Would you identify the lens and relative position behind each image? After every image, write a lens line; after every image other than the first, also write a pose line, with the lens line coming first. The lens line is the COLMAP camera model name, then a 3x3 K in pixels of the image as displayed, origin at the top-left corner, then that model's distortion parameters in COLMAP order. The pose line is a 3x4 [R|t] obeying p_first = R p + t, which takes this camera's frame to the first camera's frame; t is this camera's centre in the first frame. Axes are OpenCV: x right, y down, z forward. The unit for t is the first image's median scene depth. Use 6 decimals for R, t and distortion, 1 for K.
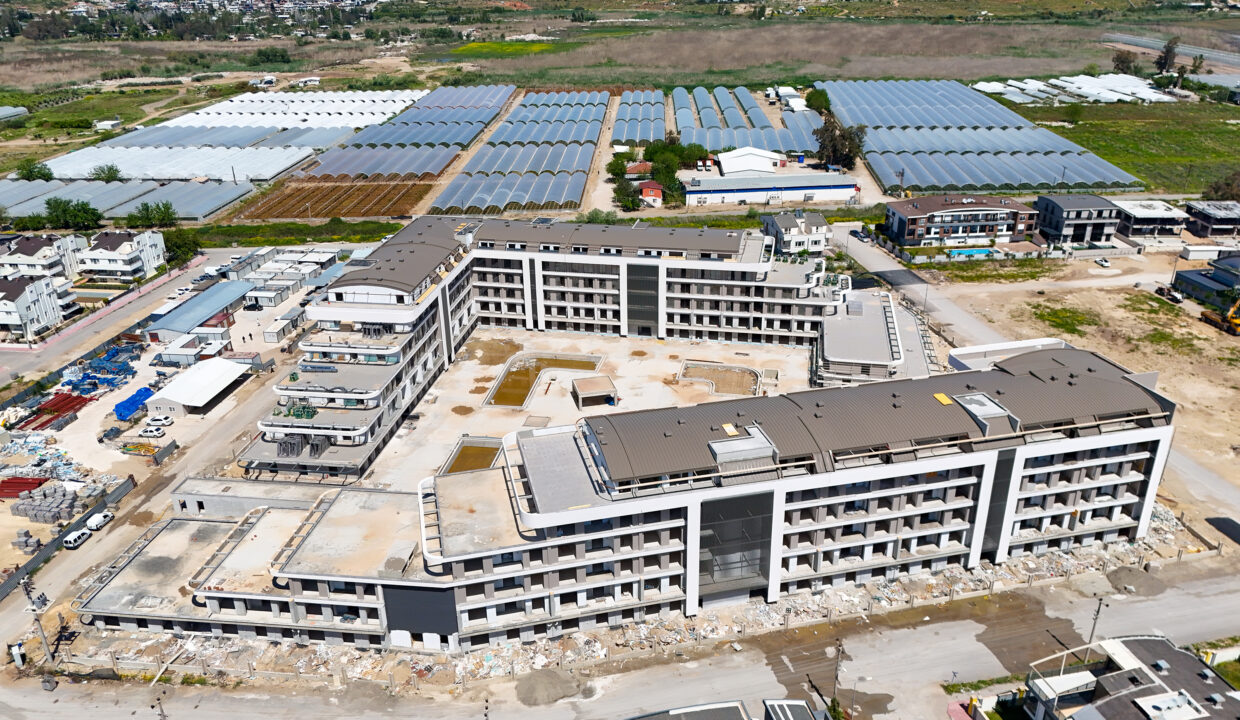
lens RADIAL K [[908.3, 0, 618.6], [0, 908.3, 357.8], [0, 0, 1]] dist [0.075045, -0.073601]
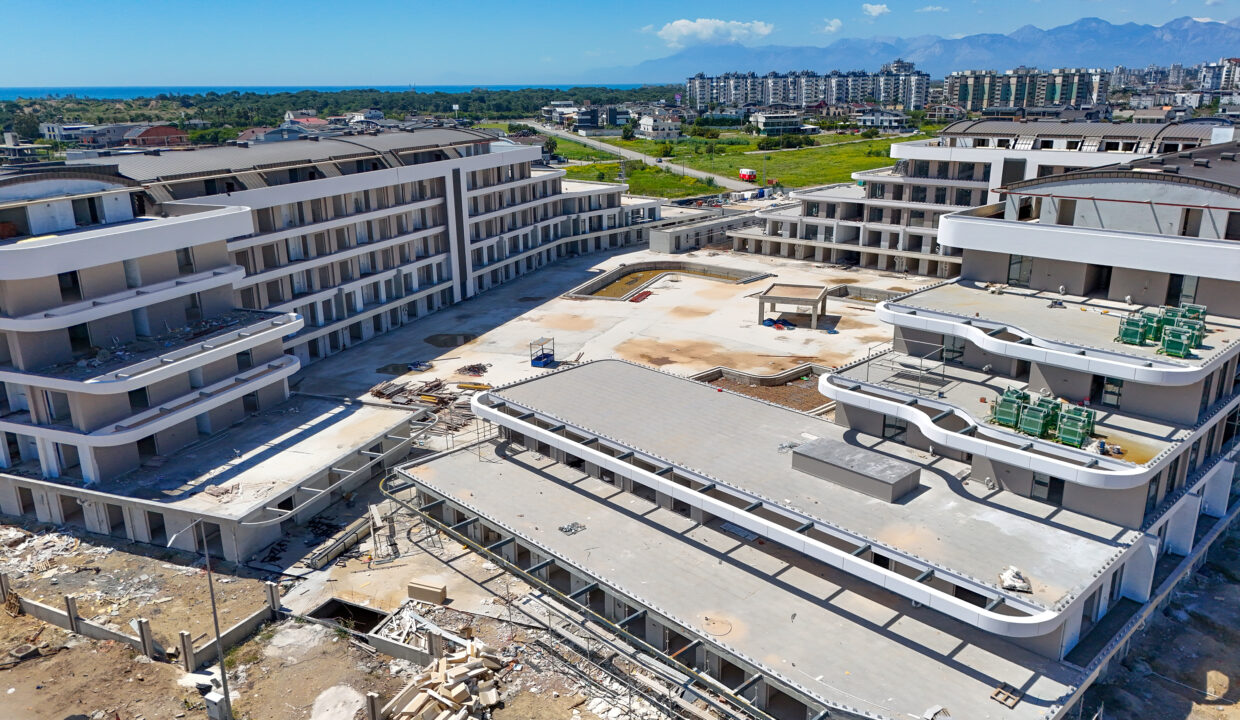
lens RADIAL K [[908.3, 0, 620.0], [0, 908.3, 367.6], [0, 0, 1]] dist [0.075045, -0.073601]
pose [[-0.567690, 0.261905, -0.780470, 0.477969], [-0.316726, 0.805588, 0.500711, -0.179694], [0.759877, 0.531444, -0.374372, 1.009520]]
